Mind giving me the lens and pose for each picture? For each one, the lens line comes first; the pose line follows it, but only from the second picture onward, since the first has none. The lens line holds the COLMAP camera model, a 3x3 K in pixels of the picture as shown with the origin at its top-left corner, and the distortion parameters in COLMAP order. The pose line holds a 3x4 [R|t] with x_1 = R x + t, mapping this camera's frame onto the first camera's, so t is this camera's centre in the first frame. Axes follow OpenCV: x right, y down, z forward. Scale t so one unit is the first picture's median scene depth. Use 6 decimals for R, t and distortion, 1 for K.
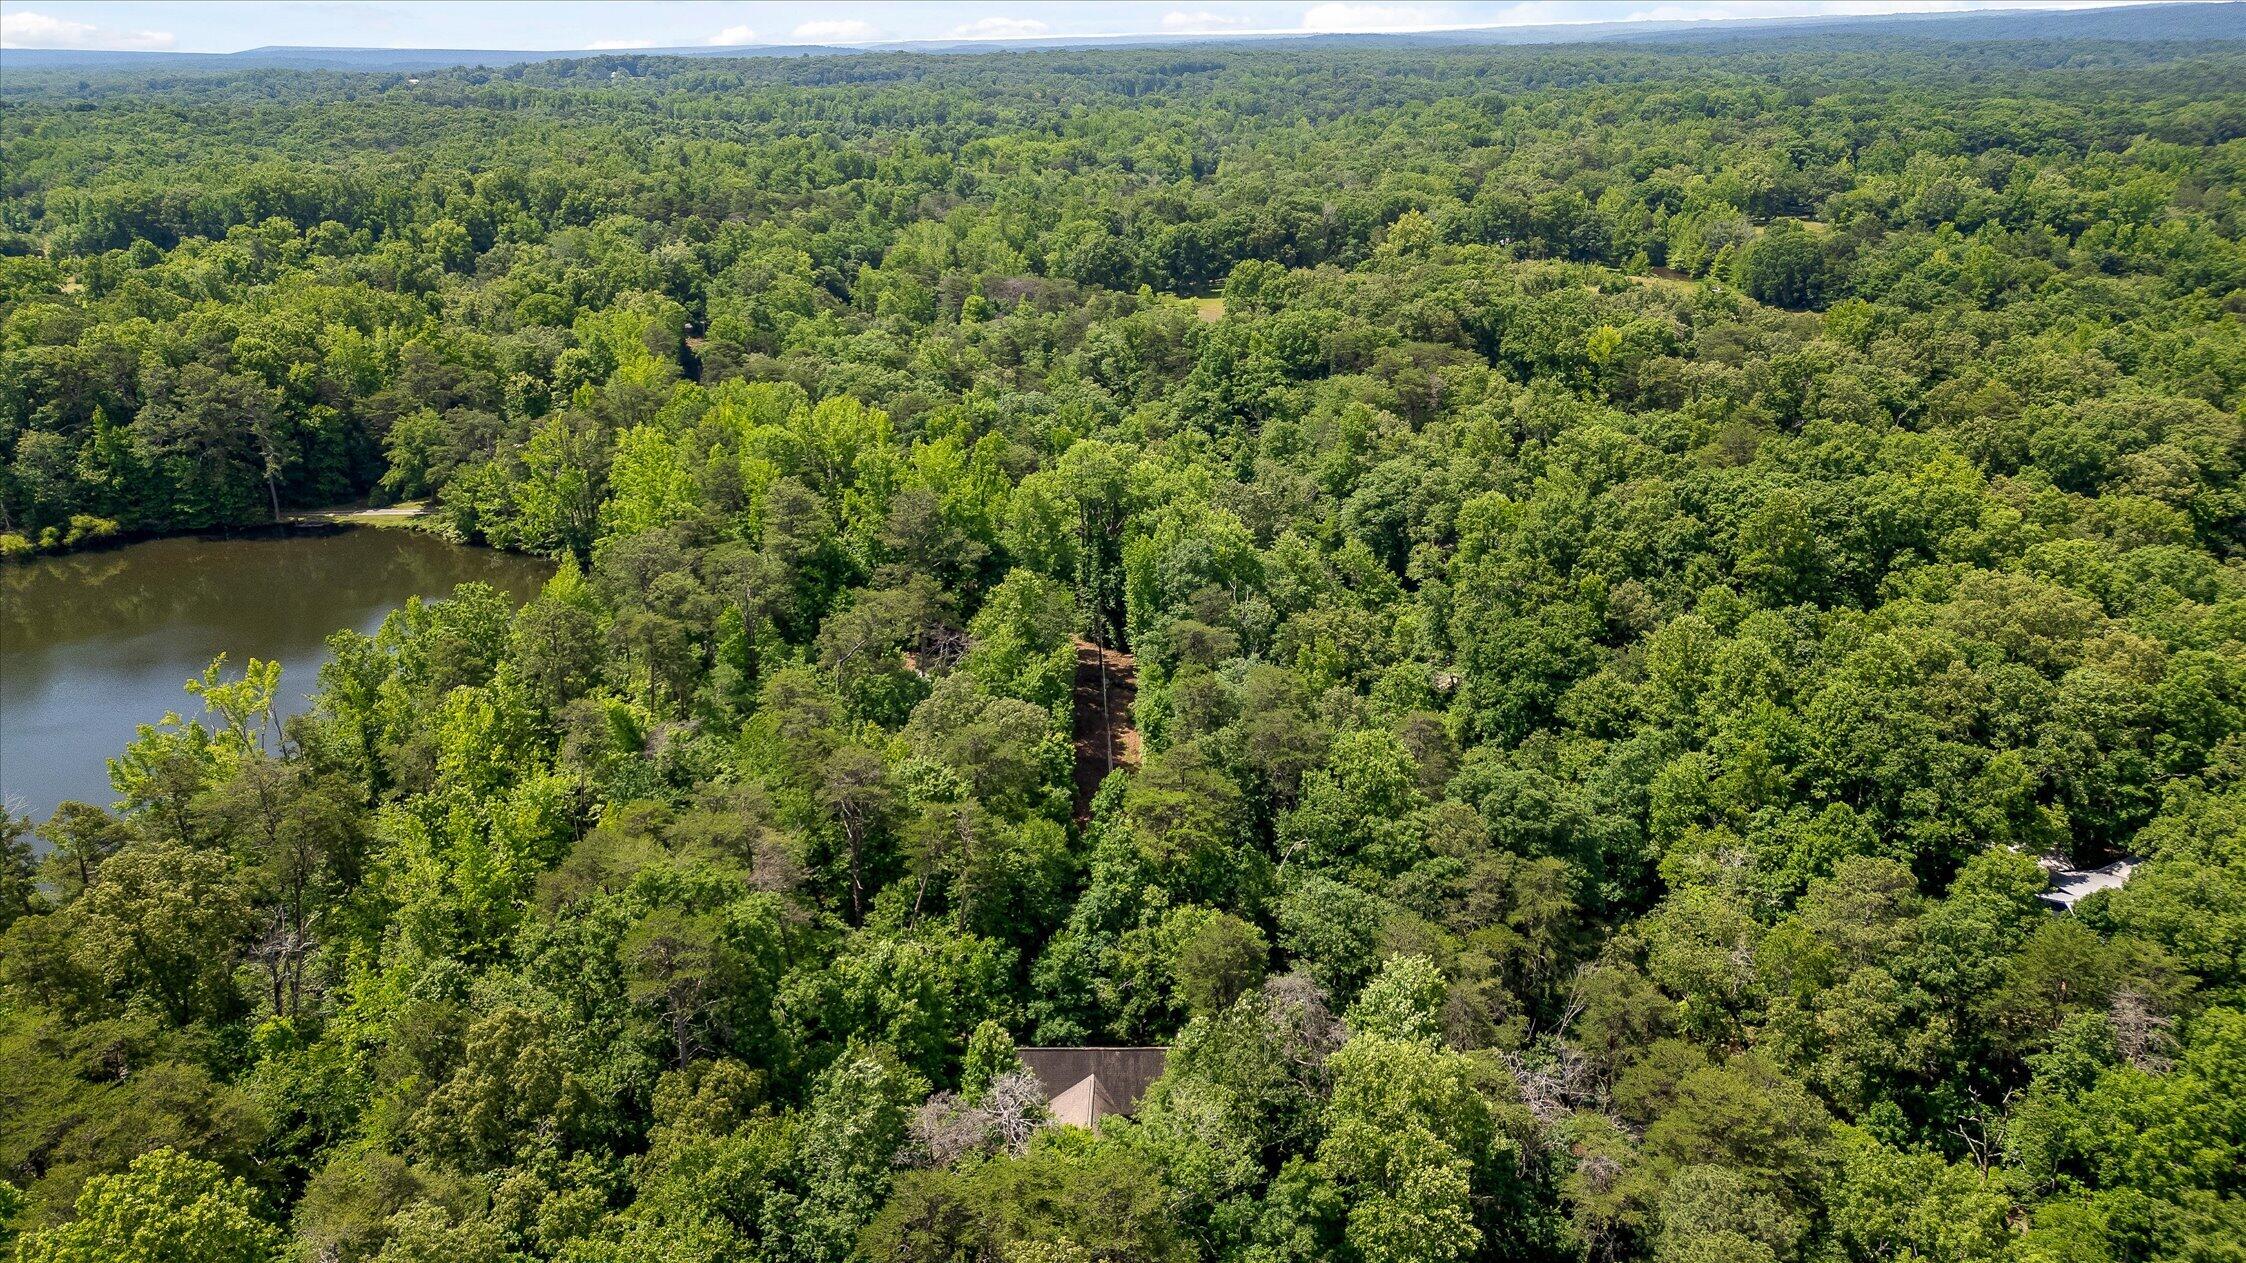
lens RADIAL K [[1559.9, 0, 1132.1], [0, 1559.9, 635.4], [0, 0, 1]] dist [0.066721, -0.066867]
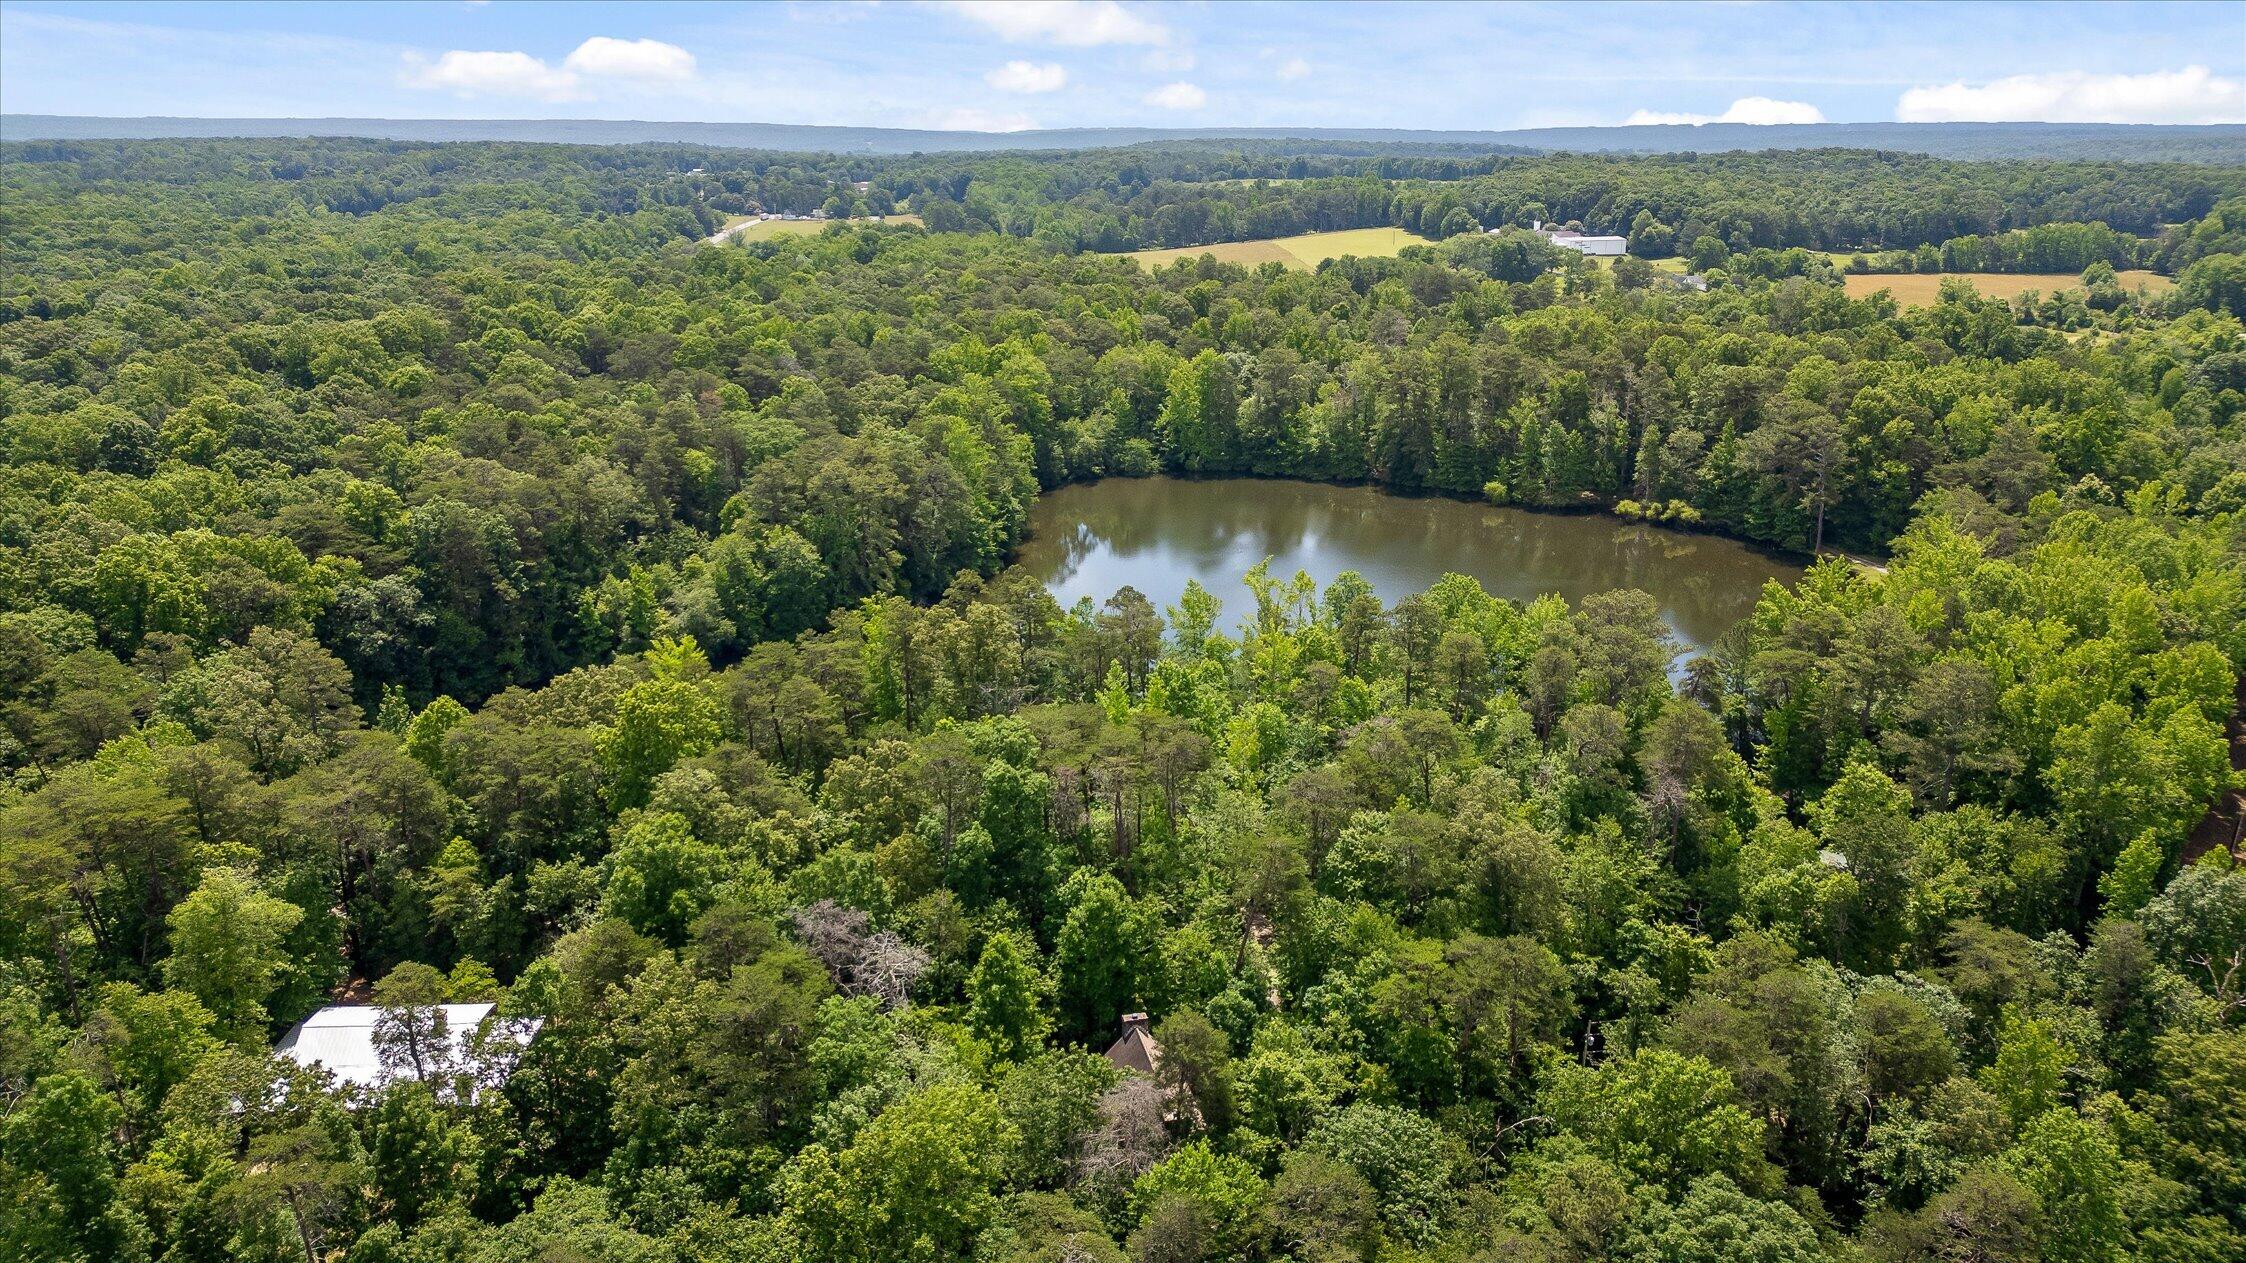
lens RADIAL K [[1559.9, 0, 1130.2], [0, 1559.9, 639.9], [0, 0, 1]] dist [0.066721, -0.066867]
pose [[0.243082, 0.315090, -0.917404, 0.362078], [-0.345836, 0.911771, 0.221520, -0.095623], [0.906261, 0.263424, 0.330605, 0.235041]]
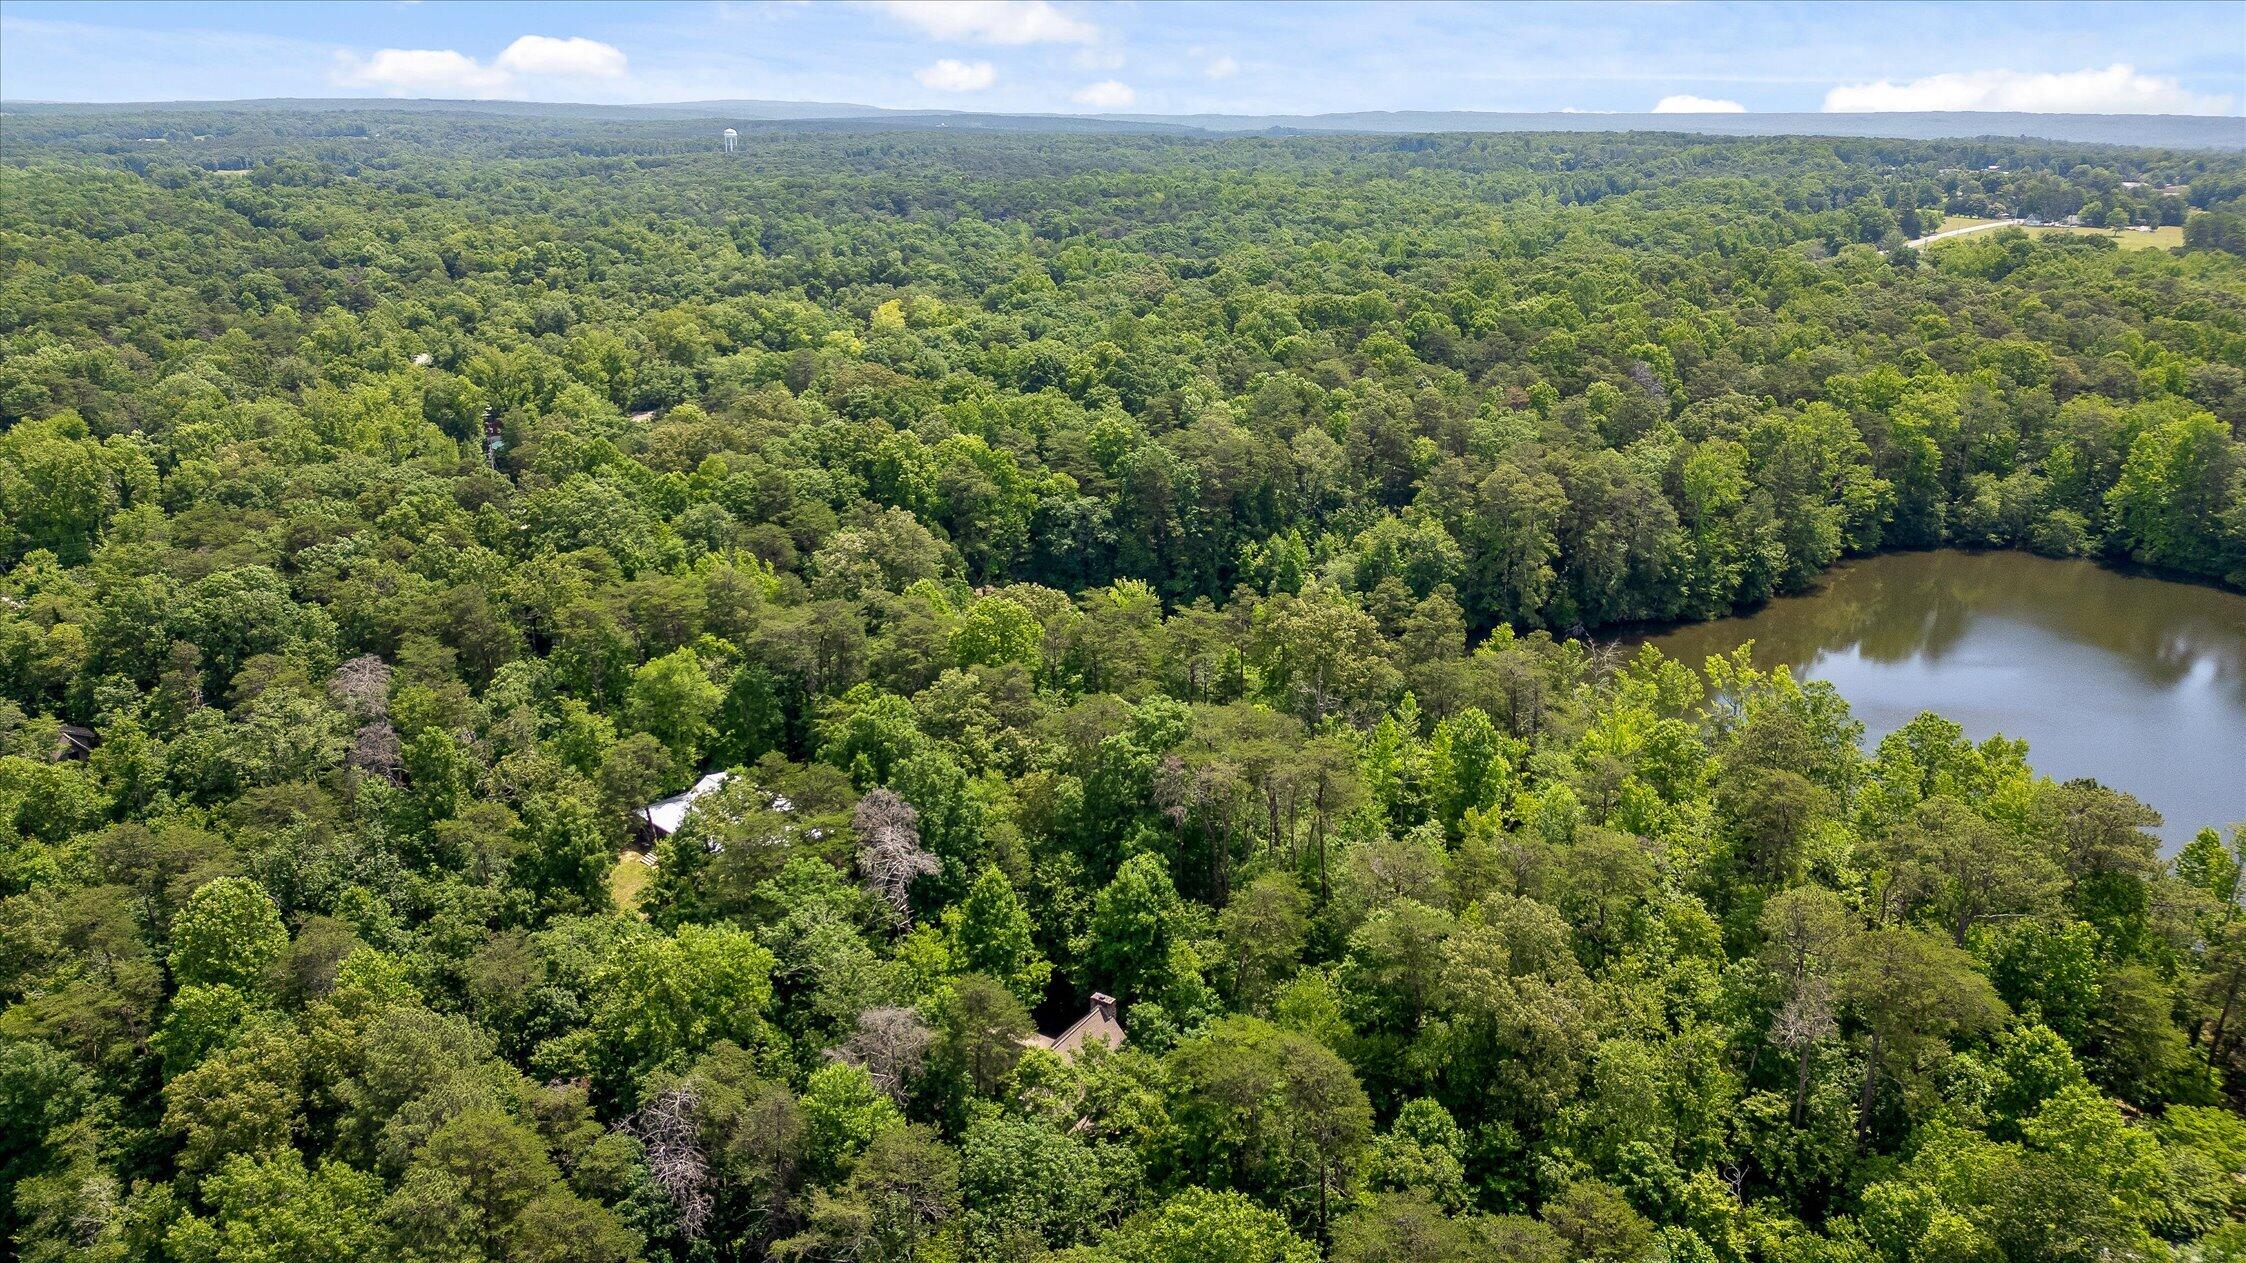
lens RADIAL K [[1559.9, 0, 1113.8], [0, 1559.9, 639.2], [0, 0, 1]] dist [0.066721, -0.066867]
pose [[-0.523805, 0.280447, -0.804349, 0.323392], [-0.298914, 0.823694, 0.481850, -0.217078], [0.797671, 0.492826, -0.347625, 0.543260]]
